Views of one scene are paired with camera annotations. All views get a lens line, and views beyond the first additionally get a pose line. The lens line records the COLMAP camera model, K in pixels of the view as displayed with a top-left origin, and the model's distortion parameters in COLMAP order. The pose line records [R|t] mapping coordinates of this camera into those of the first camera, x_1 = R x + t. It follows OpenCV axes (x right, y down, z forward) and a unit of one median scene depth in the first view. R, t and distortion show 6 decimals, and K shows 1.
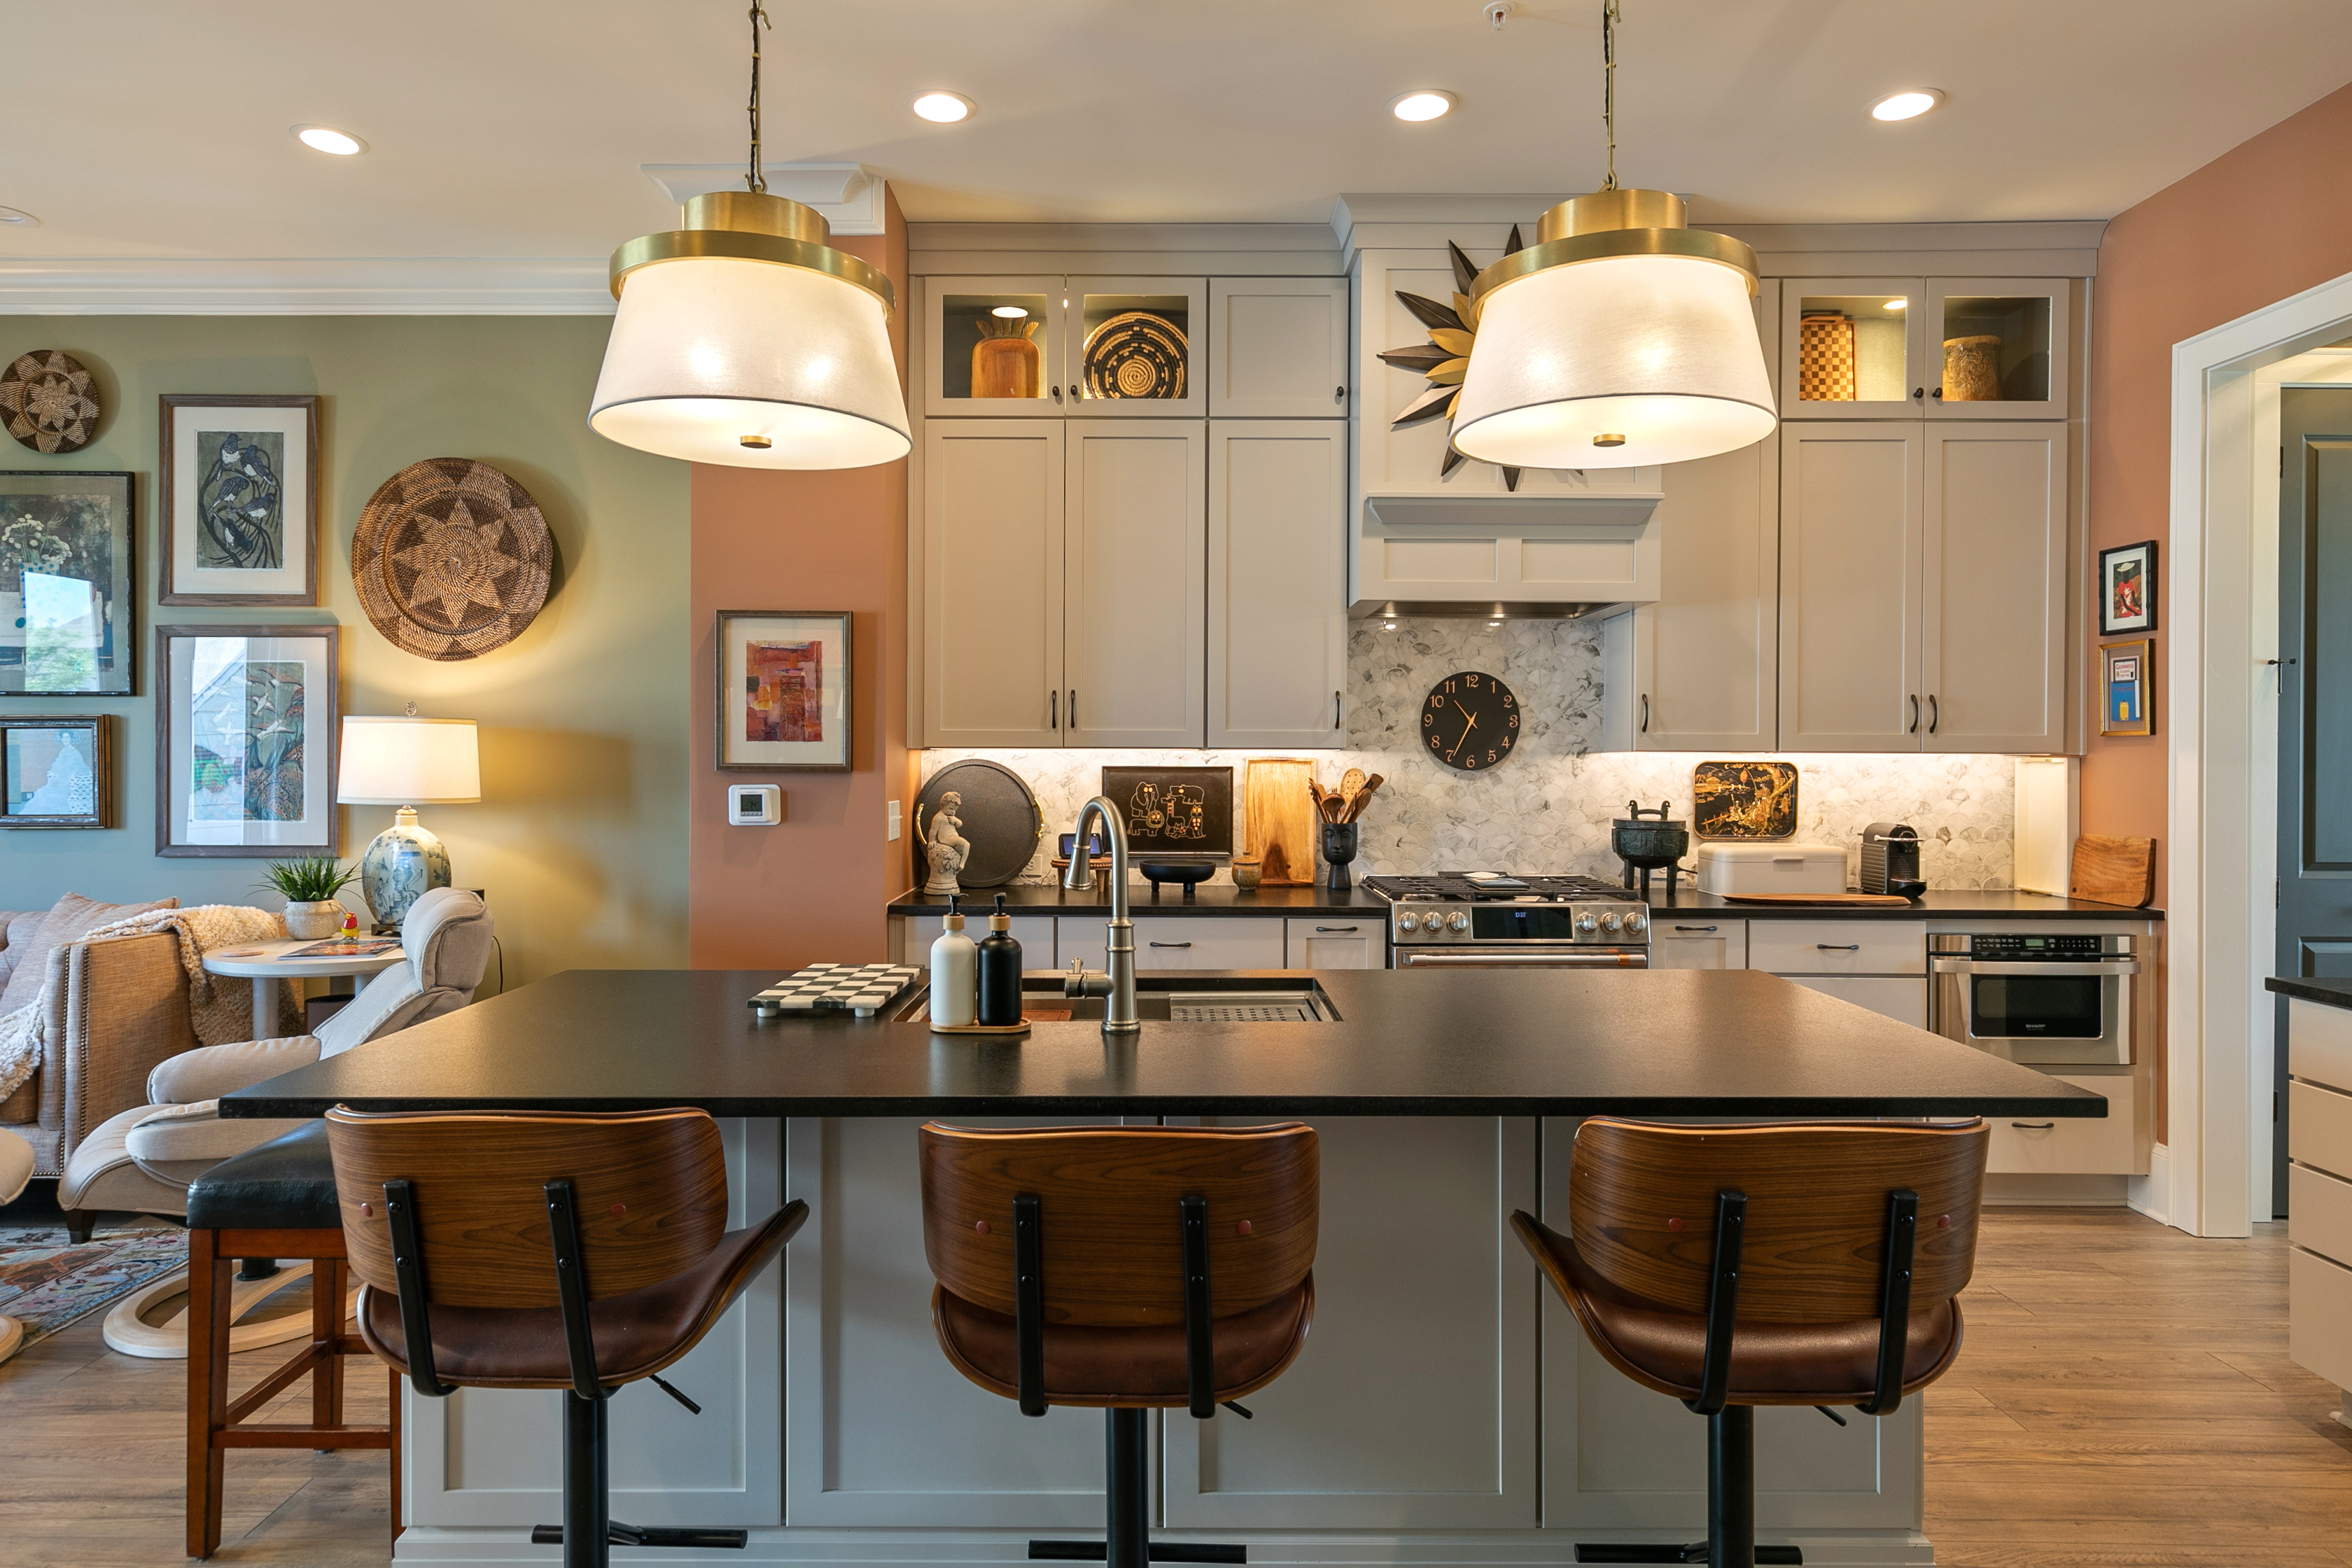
lens RADIAL K [[1318.6, 0, 1152.3], [0, 1318.6, 762.1], [0, 0, 1]] dist [0.006727, -0.001479]
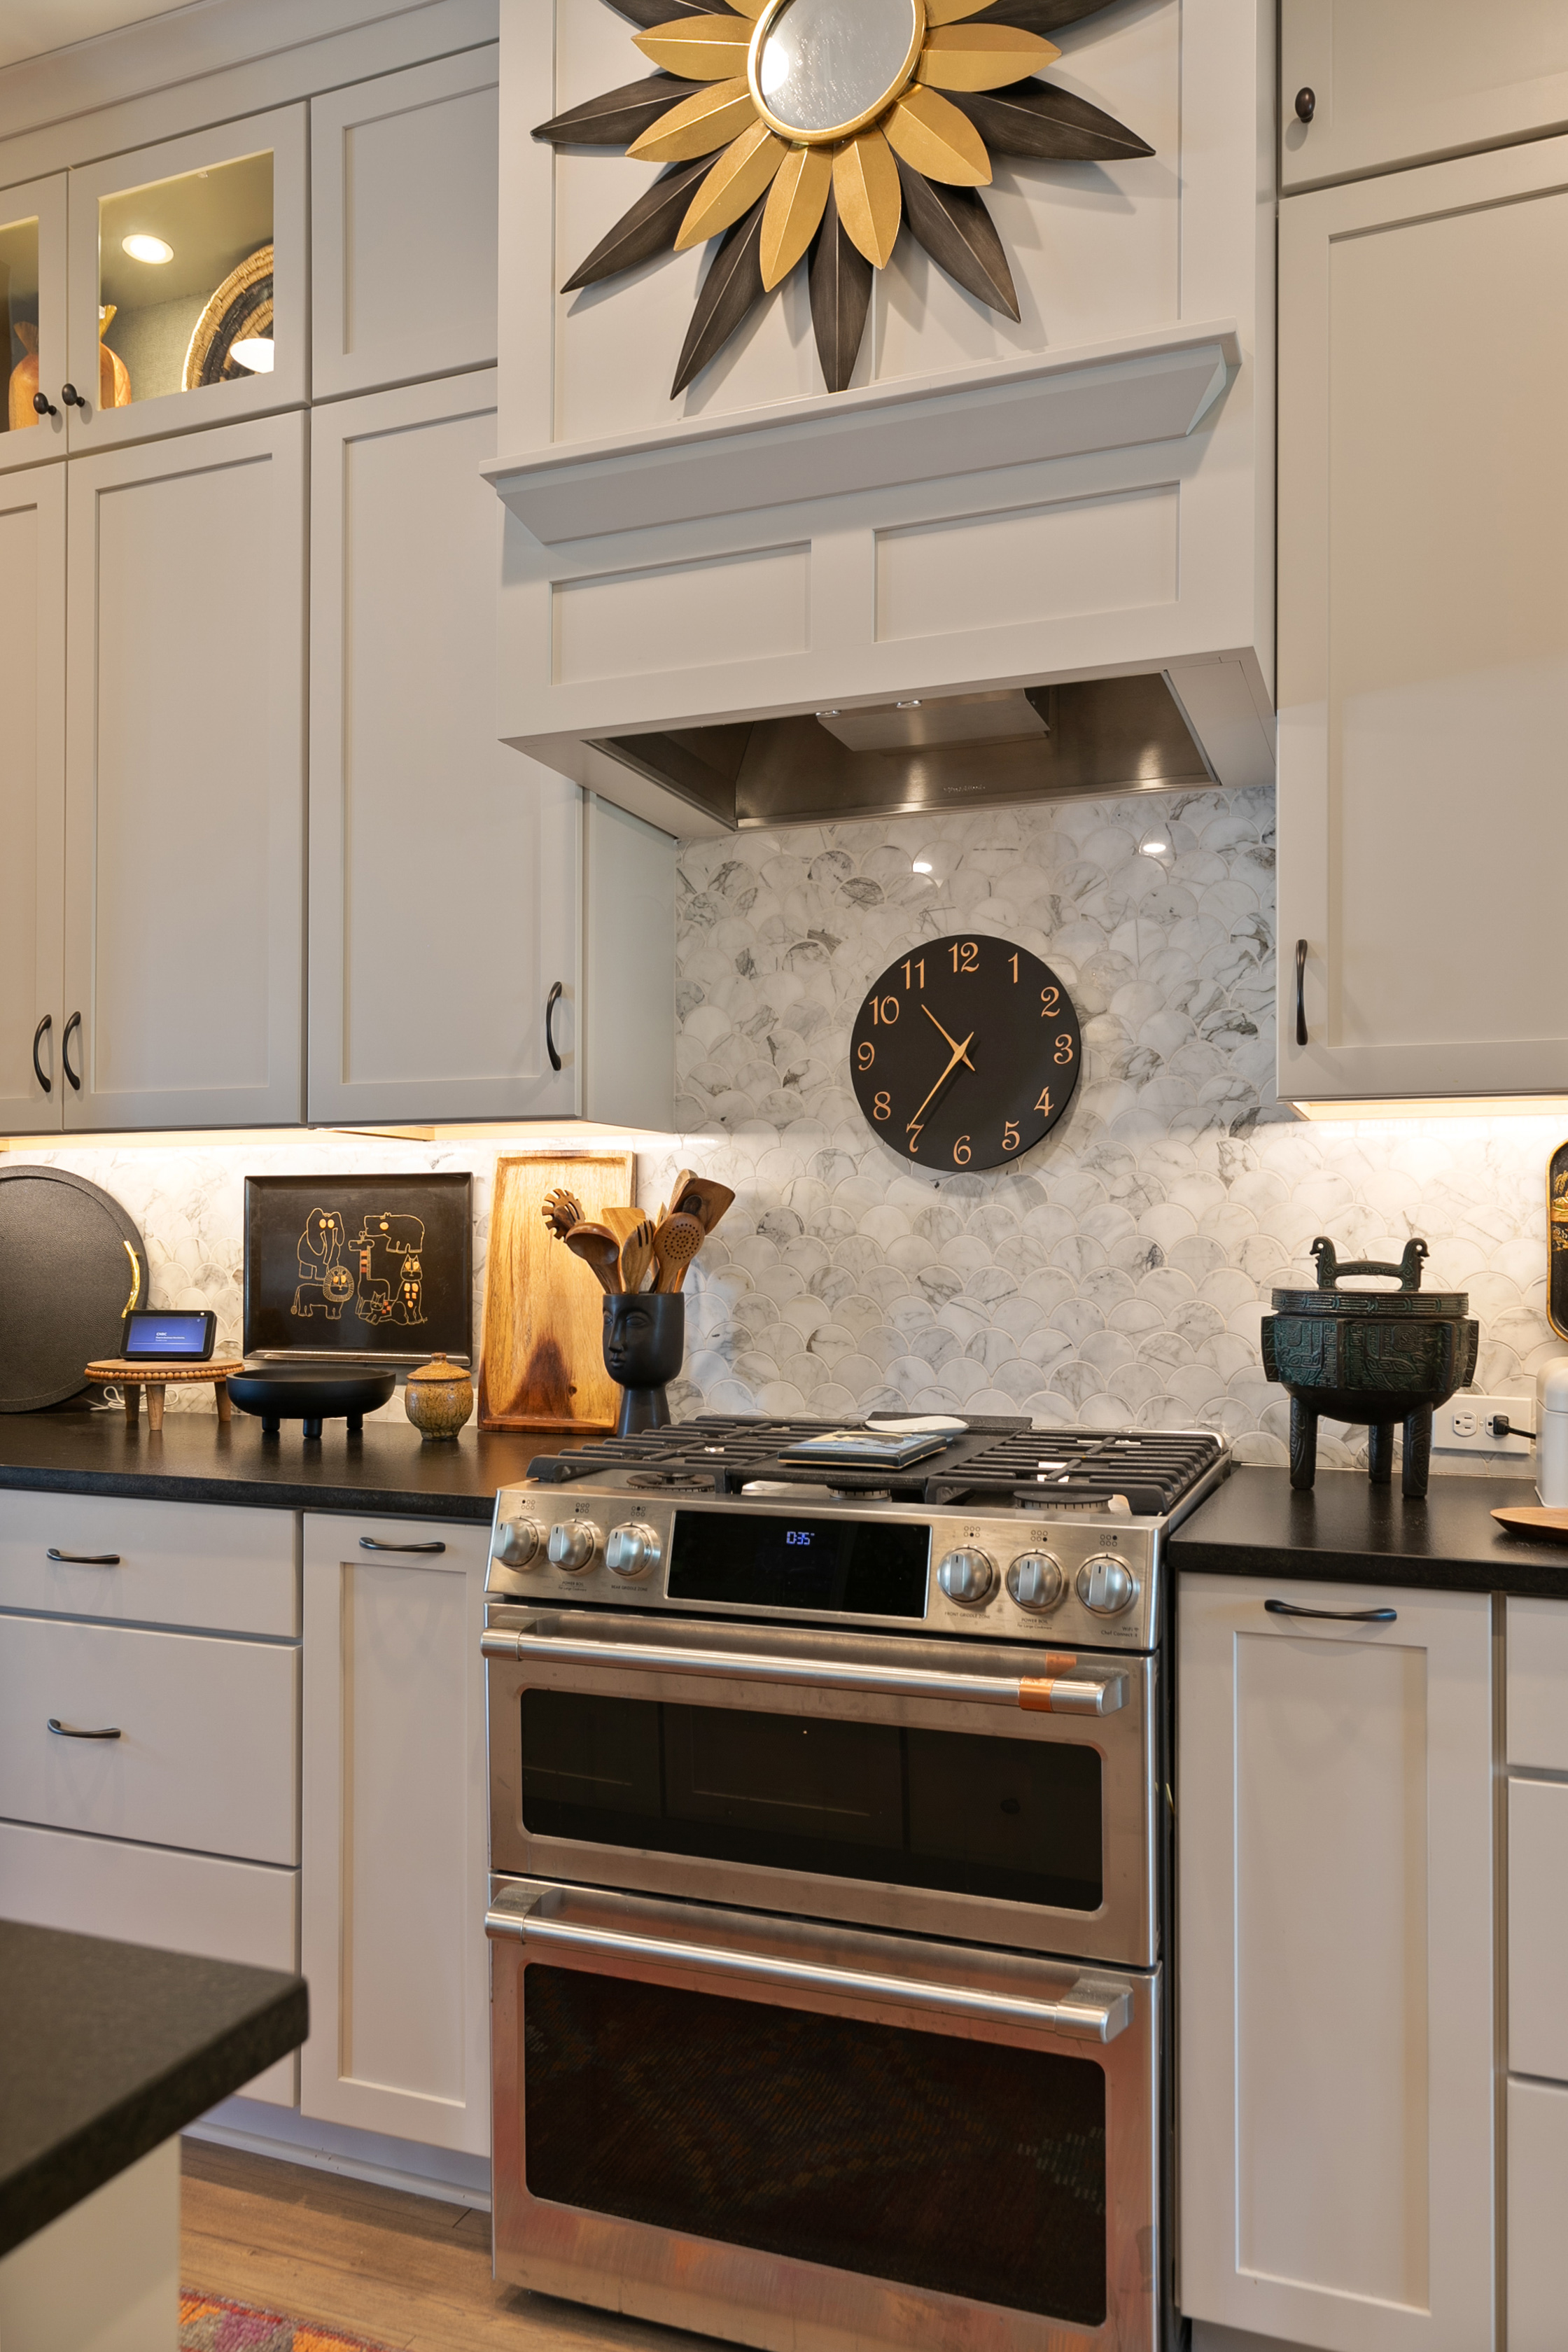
lens RADIAL K [[1644.3, 0, 786.0], [0, 1644.3, 1239.4], [0, 0, 1]] dist [-0.000751, -0.001767]
pose [[0.934614, -0.003000, -0.355650, 0.376223], [0.000079, 0.999966, -0.008227, 0.032212], [0.355663, 0.007661, 0.934583, 0.497174]]
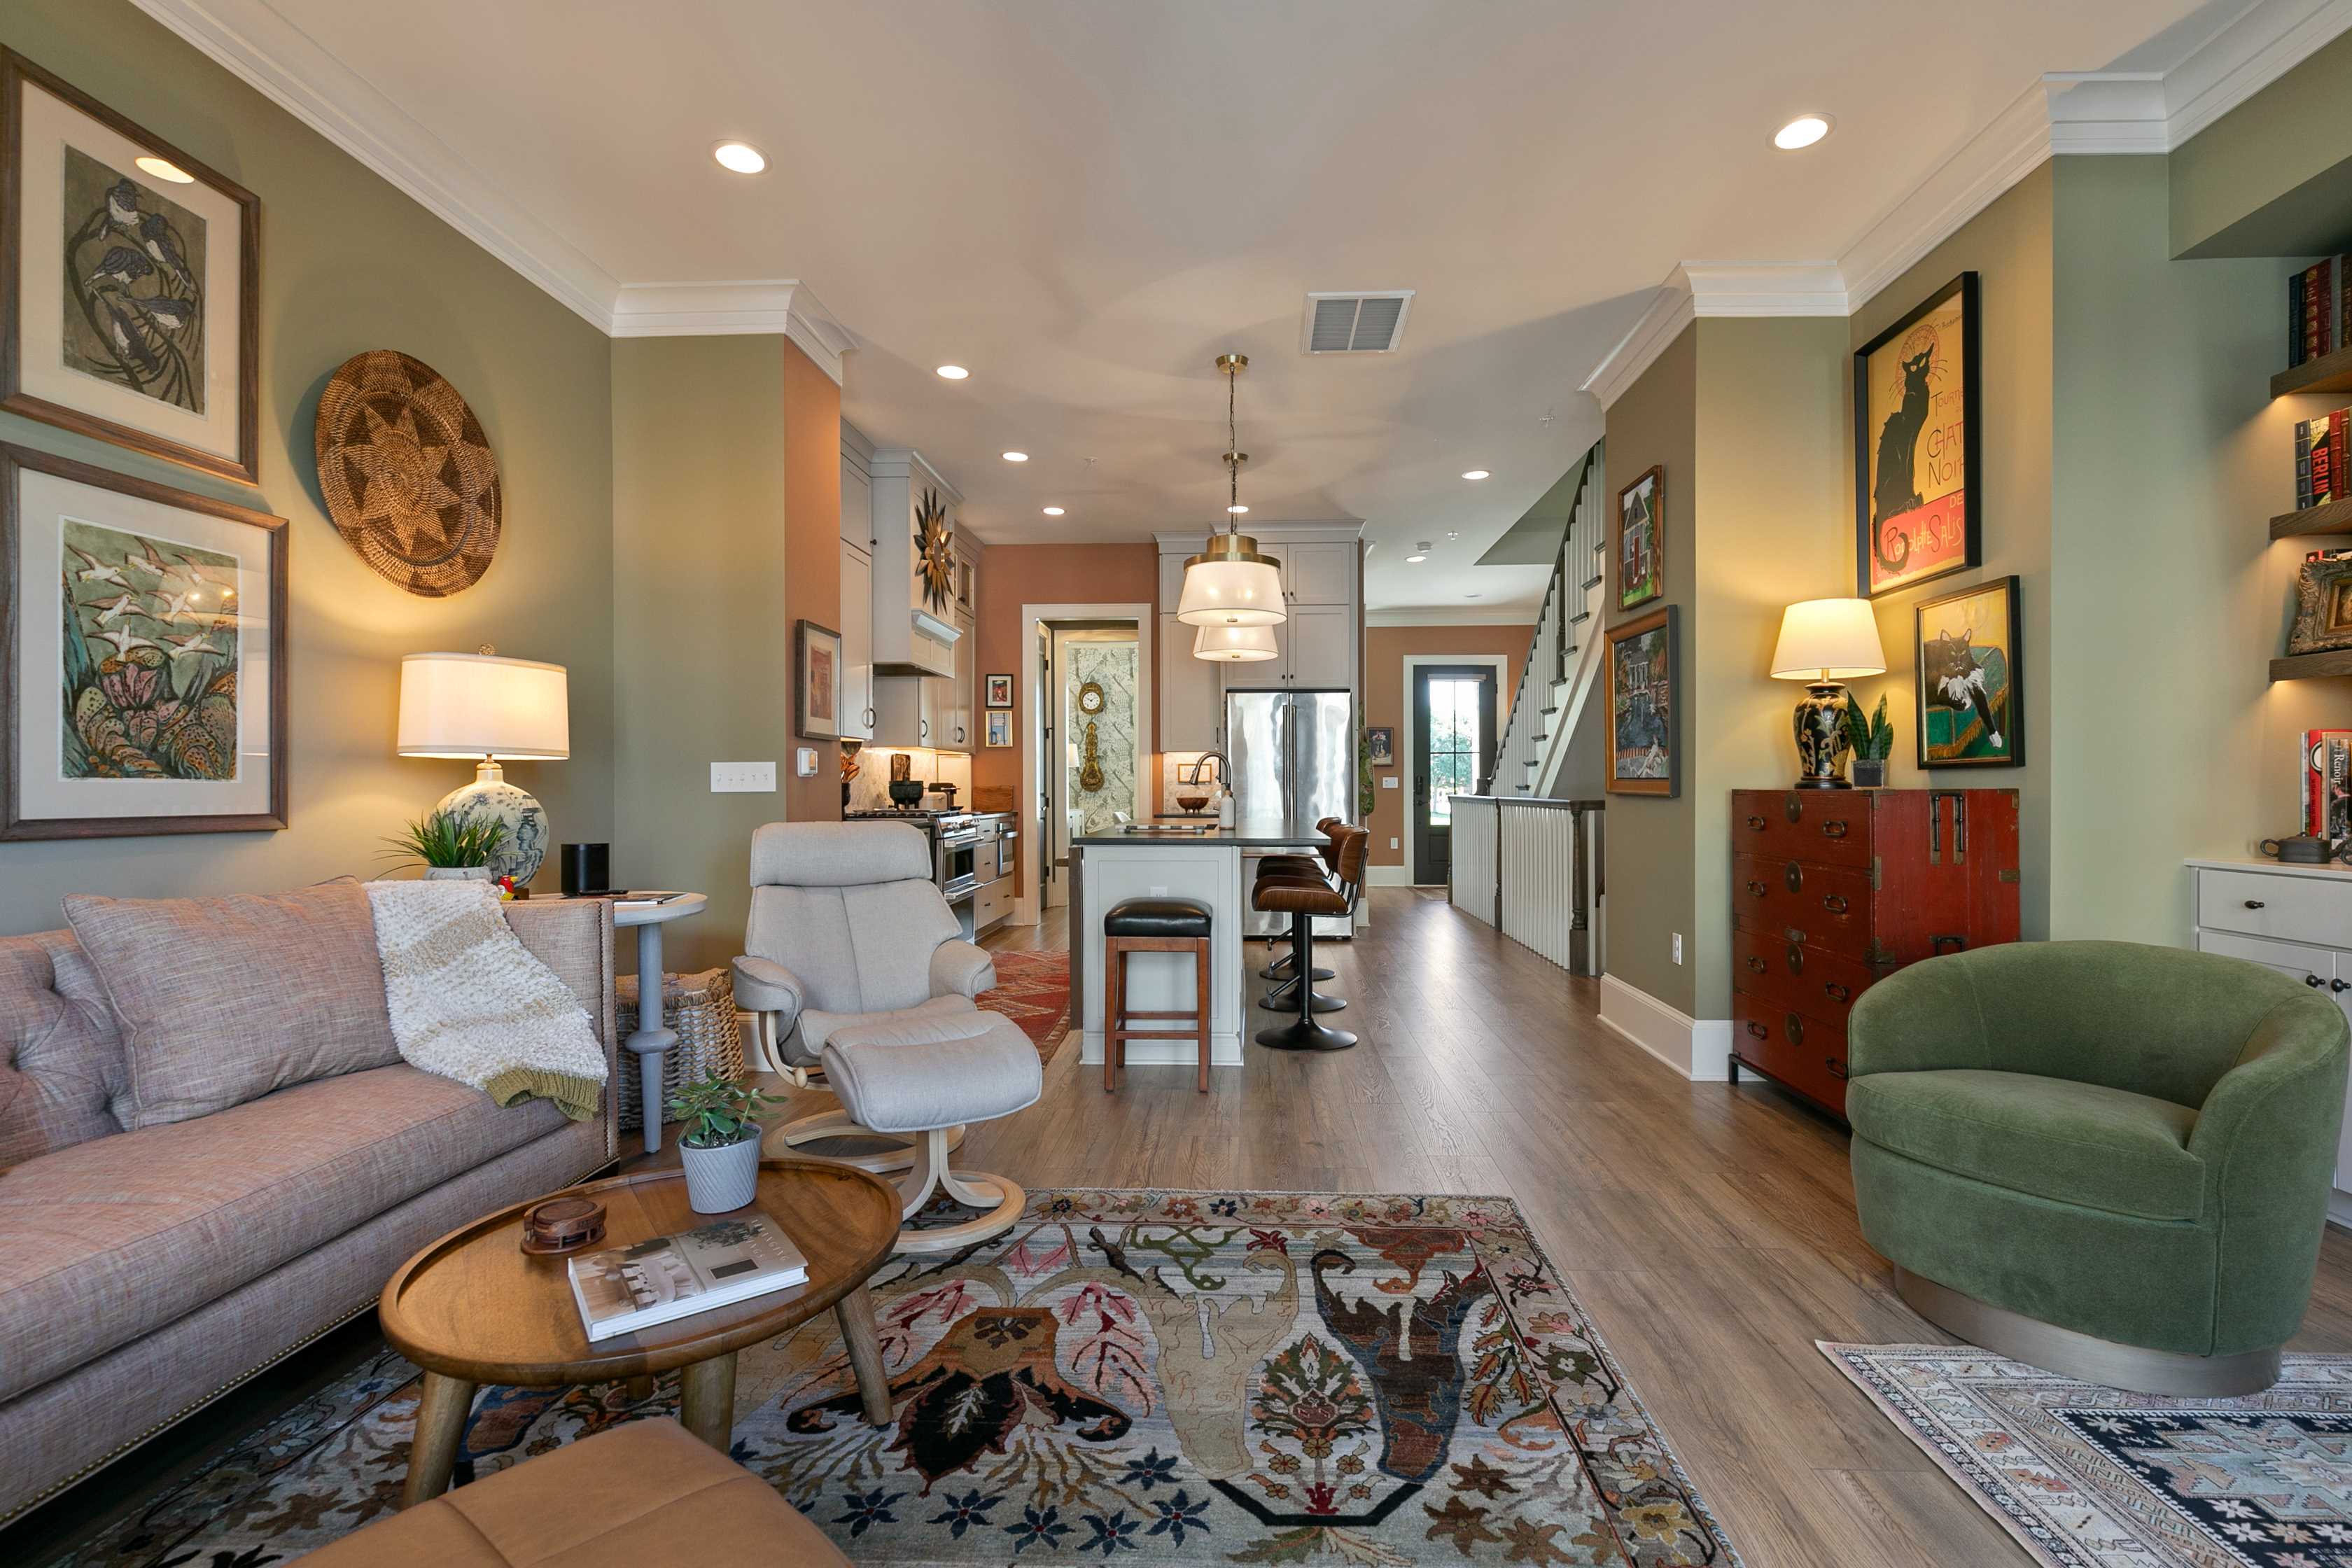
lens RADIAL K [[1080.2, 0, 1210.3], [0, 1080.2, 784.0], [0, 0, 1]] dist [0.011387, -0.001114]
pose [[0.030325, 0.000608, 0.999540, -1.238762], [0.007611, 0.999971, -0.000839, 0.052206], [-0.999511, 0.007633, 0.030319, 0.466406]]
